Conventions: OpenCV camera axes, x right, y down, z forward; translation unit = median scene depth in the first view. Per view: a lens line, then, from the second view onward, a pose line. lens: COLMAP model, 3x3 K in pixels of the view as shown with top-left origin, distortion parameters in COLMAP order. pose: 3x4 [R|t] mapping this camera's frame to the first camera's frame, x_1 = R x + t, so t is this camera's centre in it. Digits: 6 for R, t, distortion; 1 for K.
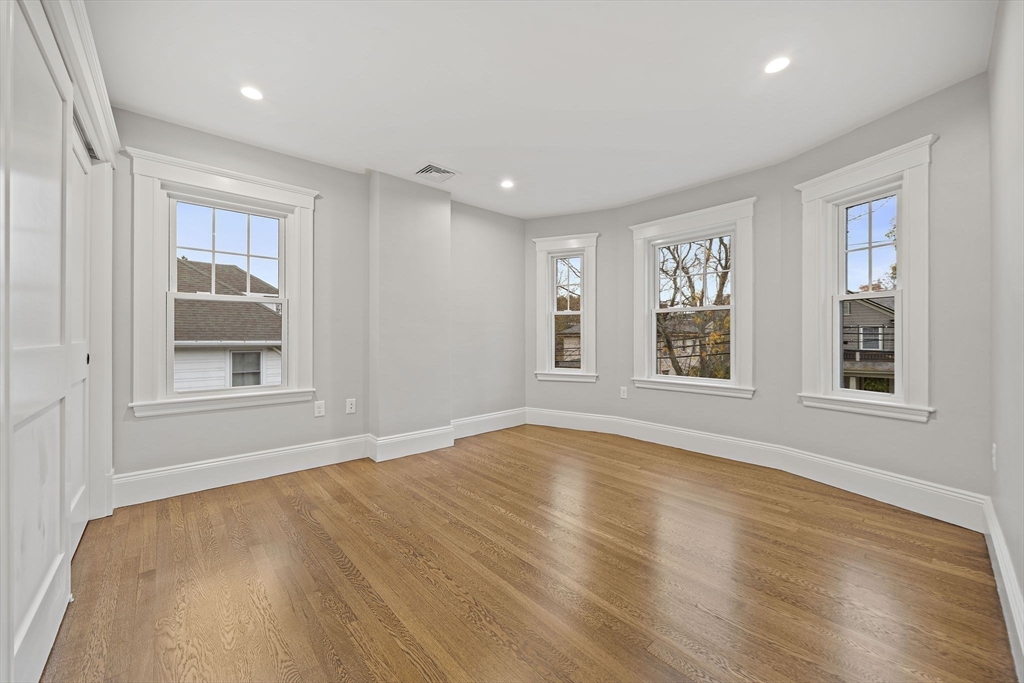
lens RADIAL K [[385.1, 0, 507.9], [0, 385.1, 335.2], [0, 0, 1]] dist [0.000351, 0.000126]
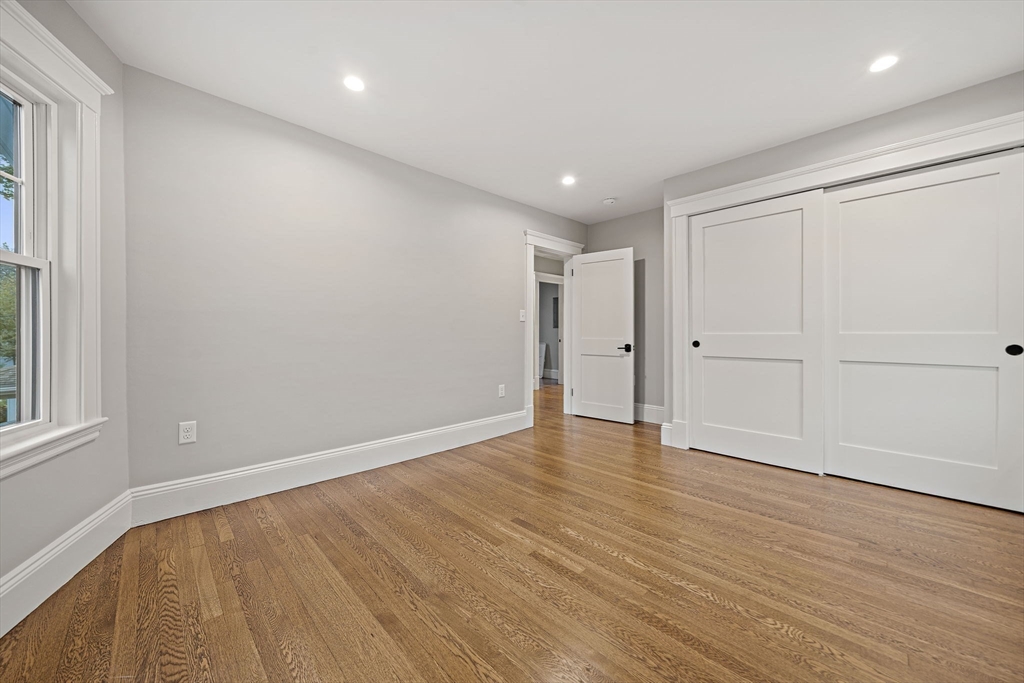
lens RADIAL K [[385.1, 0, 507.9], [0, 385.1, 335.2], [0, 0, 1]] dist [0.000351, 0.000126]
pose [[-0.999368, 0.002483, -0.035447, 0.246618], [0.002448, 0.999996, 0.001046, 0.014363], [0.035449, 0.000959, -0.999371, 1.731864]]
